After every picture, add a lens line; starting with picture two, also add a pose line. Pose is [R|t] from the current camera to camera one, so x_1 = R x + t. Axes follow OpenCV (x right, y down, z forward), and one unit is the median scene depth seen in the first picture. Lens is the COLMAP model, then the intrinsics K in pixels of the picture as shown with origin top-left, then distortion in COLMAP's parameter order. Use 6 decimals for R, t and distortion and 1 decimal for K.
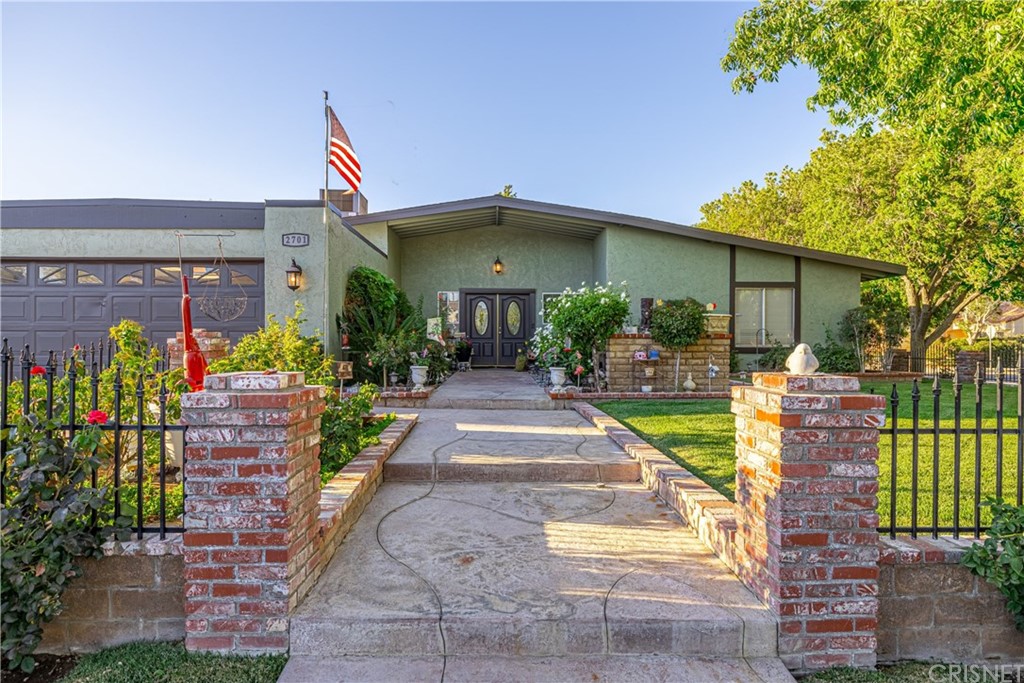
lens RADIAL K [[425.2, 0, 504.2], [0, 425.2, 341.7], [0, 0, 1]] dist [-0.002933, 0.000067]
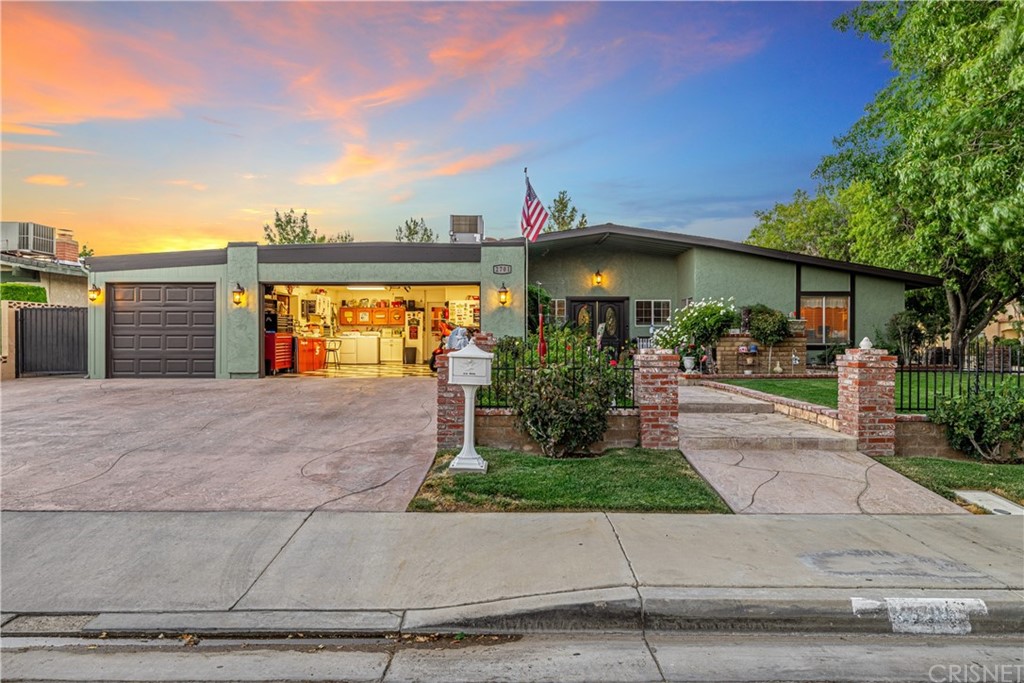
lens RADIAL K [[459.3, 0, 512.0], [0, 459.3, 341.5], [0, 0, 1]] dist [-0.002675, 0.000171]
pose [[0.999742, -0.001088, -0.022674, -0.416769], [0.001011, 0.999994, -0.003401, 0.011123], [0.022678, 0.003377, 0.999737, -0.552635]]
